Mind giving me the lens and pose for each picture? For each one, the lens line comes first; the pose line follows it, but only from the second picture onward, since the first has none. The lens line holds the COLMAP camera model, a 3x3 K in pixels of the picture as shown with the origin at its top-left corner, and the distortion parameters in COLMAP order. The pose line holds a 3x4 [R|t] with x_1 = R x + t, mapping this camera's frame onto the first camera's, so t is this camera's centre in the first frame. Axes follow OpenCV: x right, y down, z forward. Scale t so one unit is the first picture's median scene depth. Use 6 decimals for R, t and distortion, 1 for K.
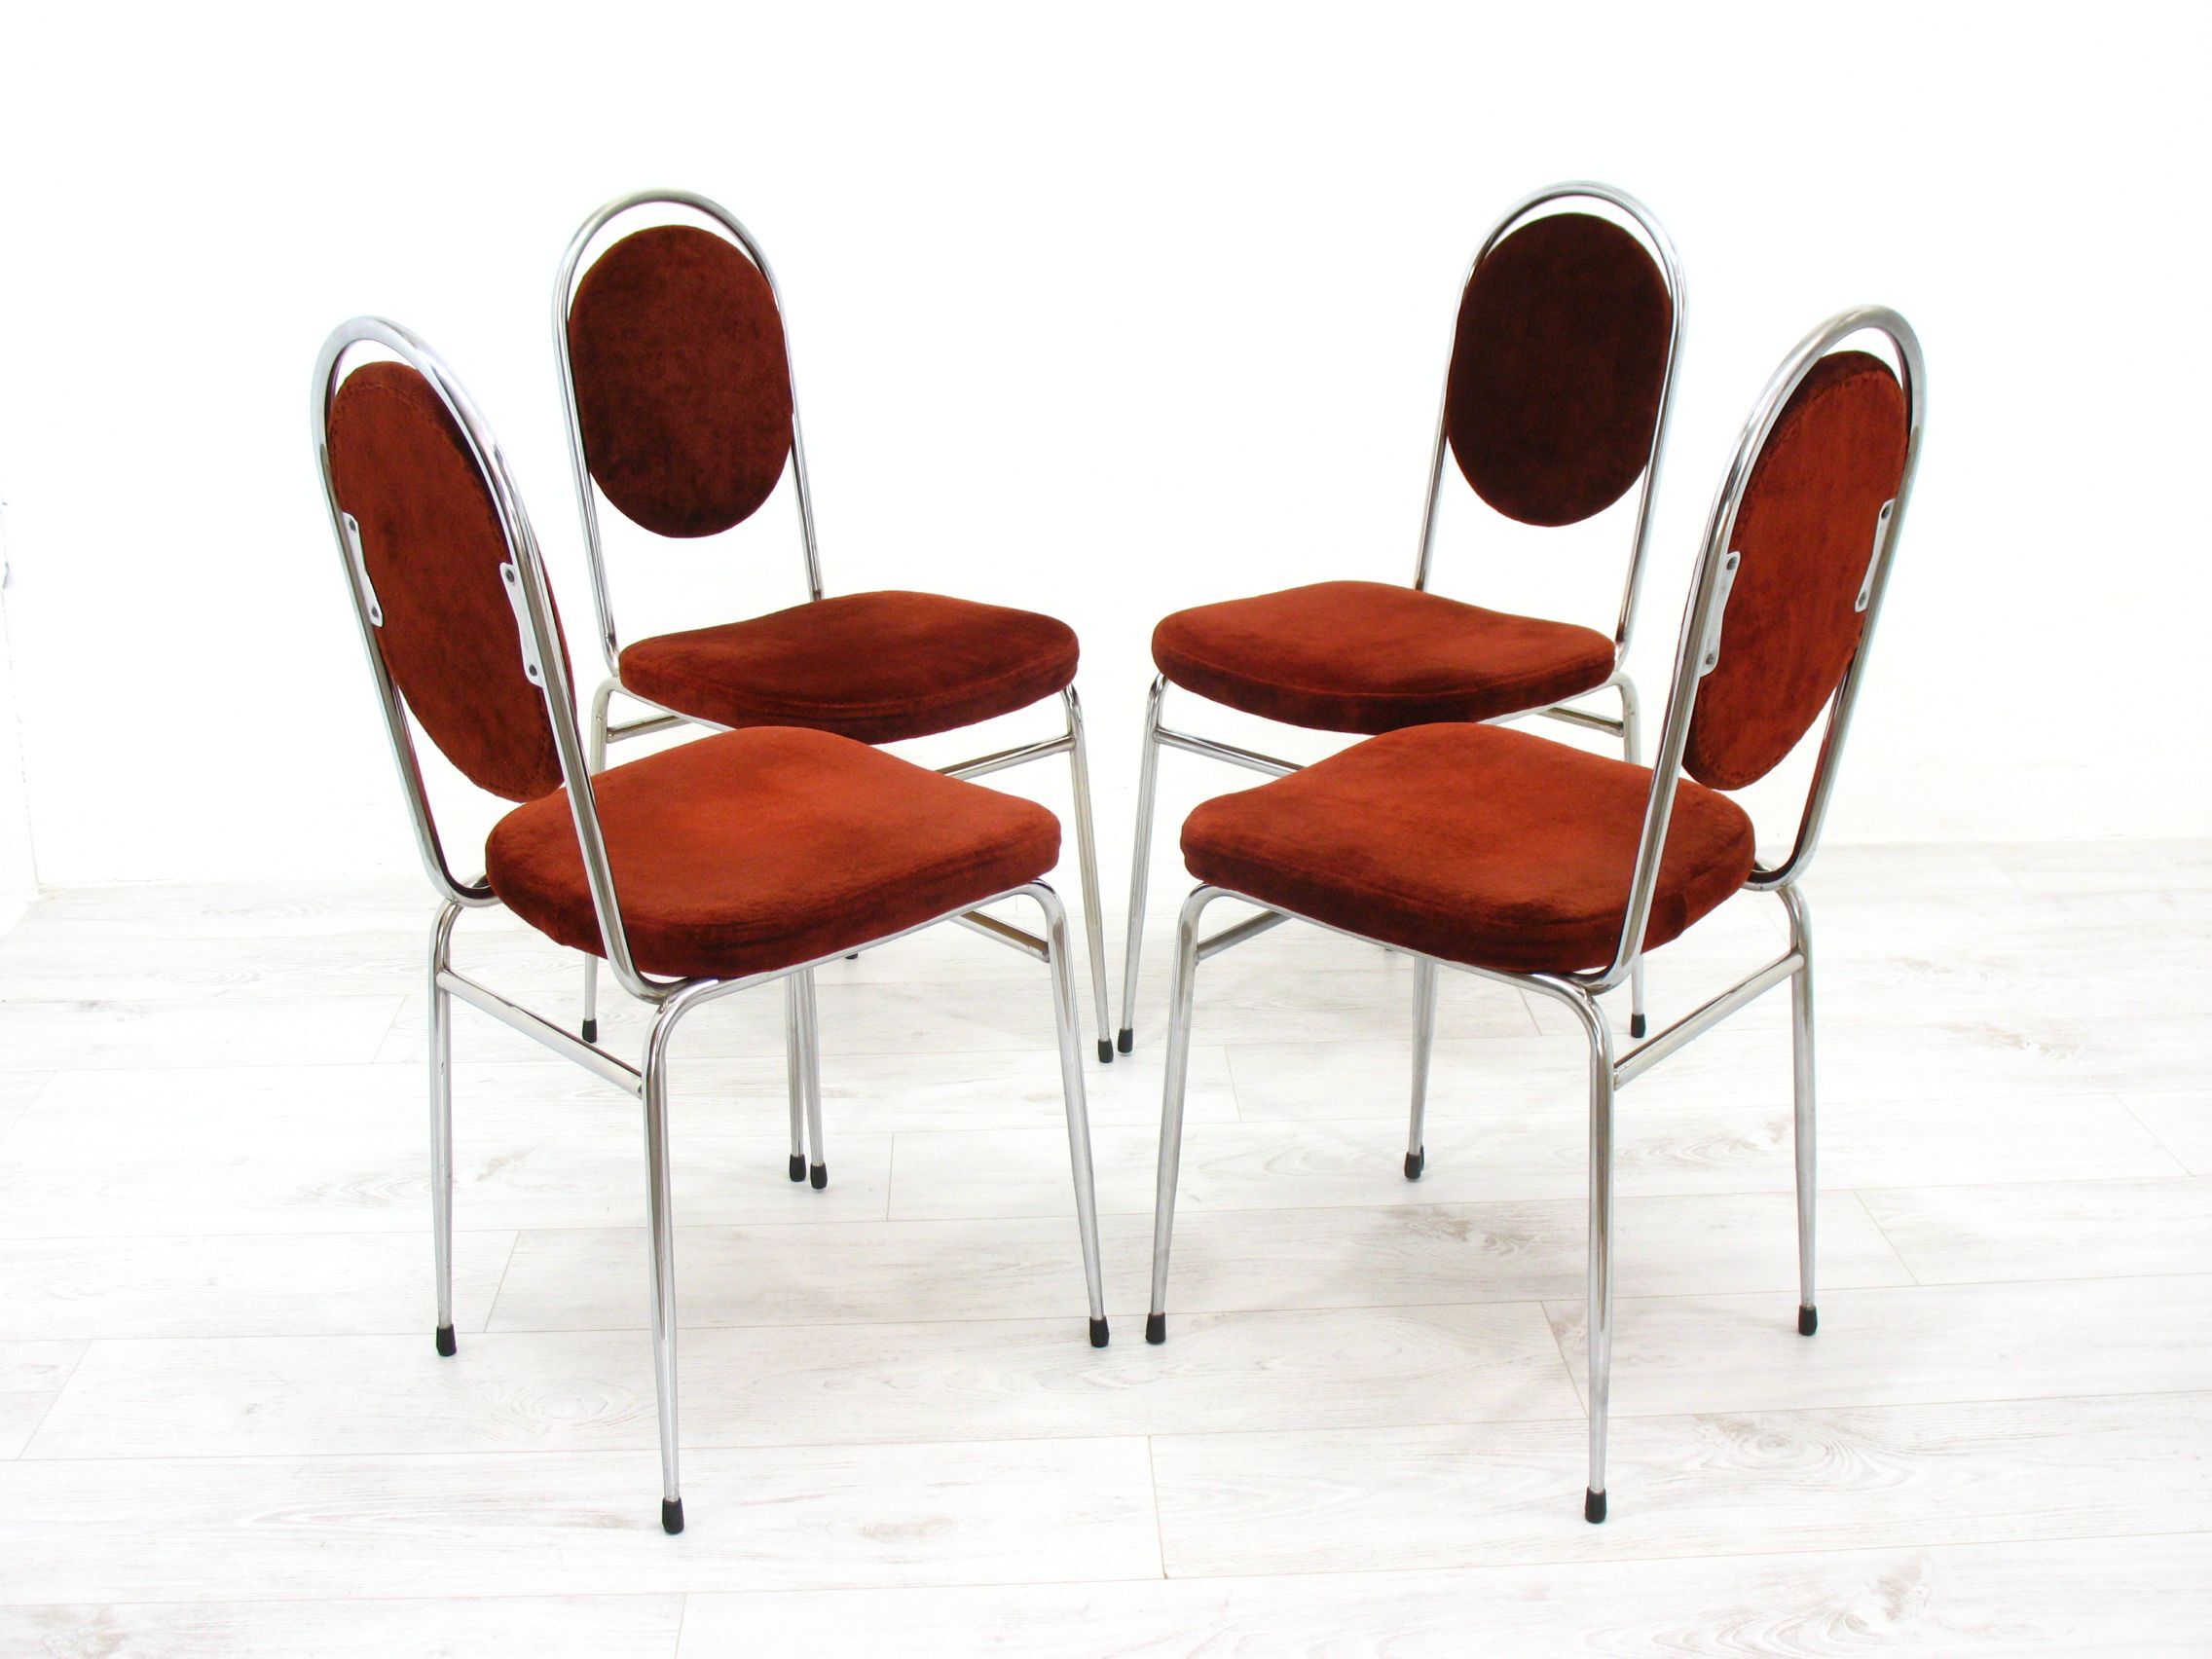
lens RADIAL K [[2497.7, 0, 1110.9], [0, 2497.7, 885.0], [0, 0, 1]] dist [-0.172868, 0.205830]
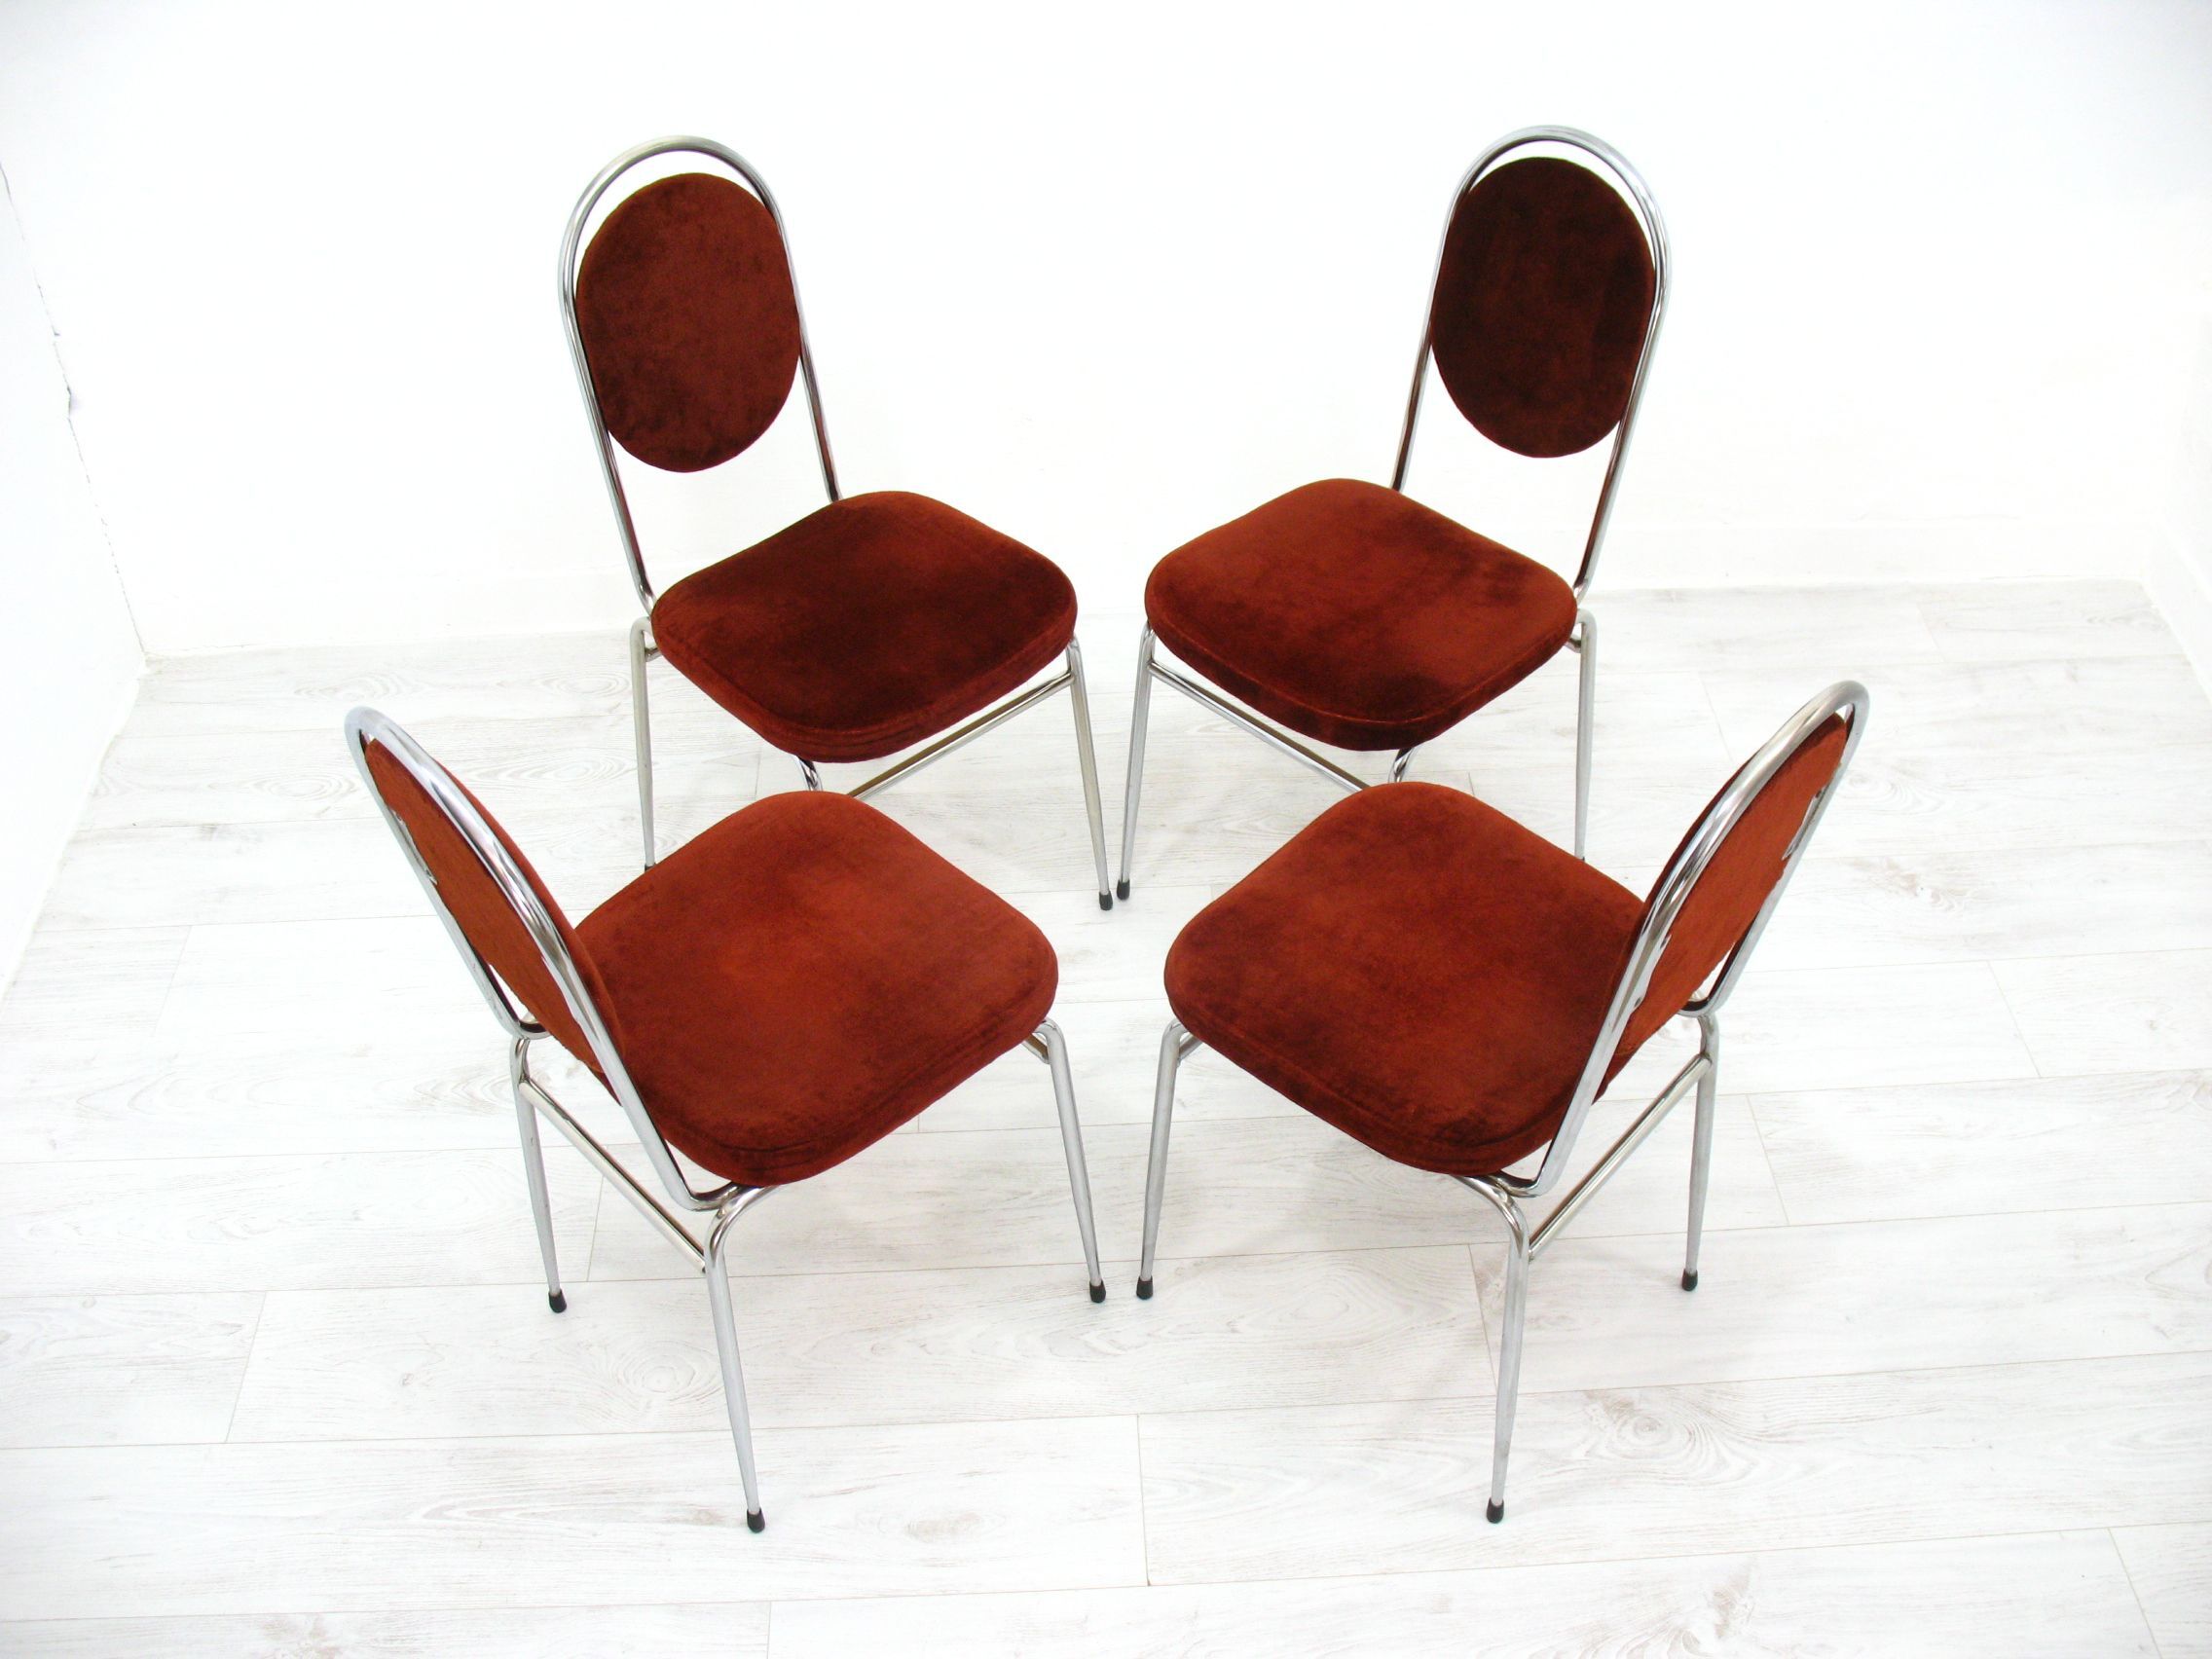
lens RADIAL K [[2245.0, 0, 1106.0], [0, 2245.0, 829.5], [0, 0, 1]] dist [-0.190721, 0.205927]
pose [[0.999907, -0.003667, -0.013106, 0.014788], [0.008200, 0.930936, 0.365090, -0.438589], [0.010862, -0.365164, 0.930880, 0.081436]]
